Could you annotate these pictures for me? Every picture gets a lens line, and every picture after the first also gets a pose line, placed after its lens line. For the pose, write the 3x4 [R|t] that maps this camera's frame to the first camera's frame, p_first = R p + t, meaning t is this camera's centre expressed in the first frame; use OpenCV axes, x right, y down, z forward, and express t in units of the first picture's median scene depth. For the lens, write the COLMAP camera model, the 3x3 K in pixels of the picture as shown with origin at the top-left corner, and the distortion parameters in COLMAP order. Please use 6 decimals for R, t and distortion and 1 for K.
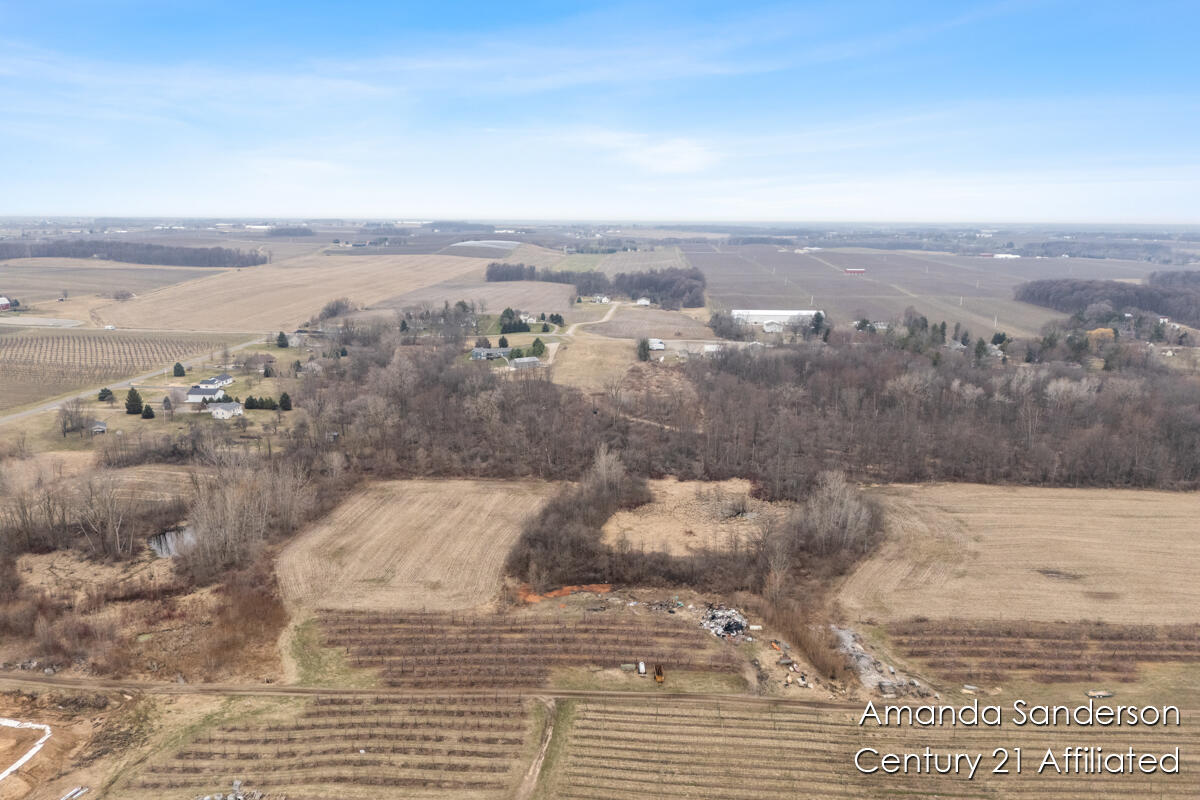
lens RADIAL K [[865.4, 0, 596.4], [0, 865.4, 435.1], [0, 0, 1]] dist [0.099804, -0.122744]
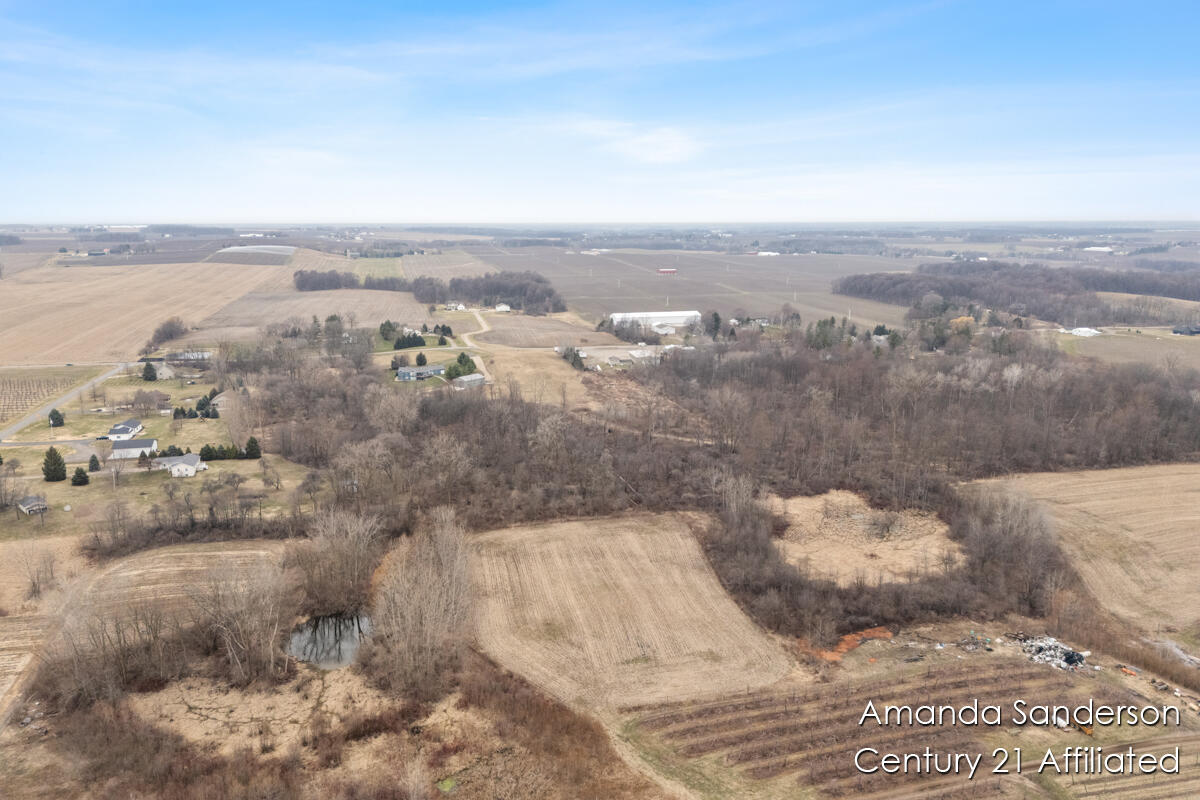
lens RADIAL K [[876.7, 0, 600.0], [0, 876.7, 400.0], [0, 0, 1]] dist [0.093465, -0.101403]
pose [[0.955700, -0.069028, 0.286134, -0.219553], [0.081092, 0.996239, -0.030514, -0.024464], [-0.282952, 0.052365, 0.957704, 0.082405]]
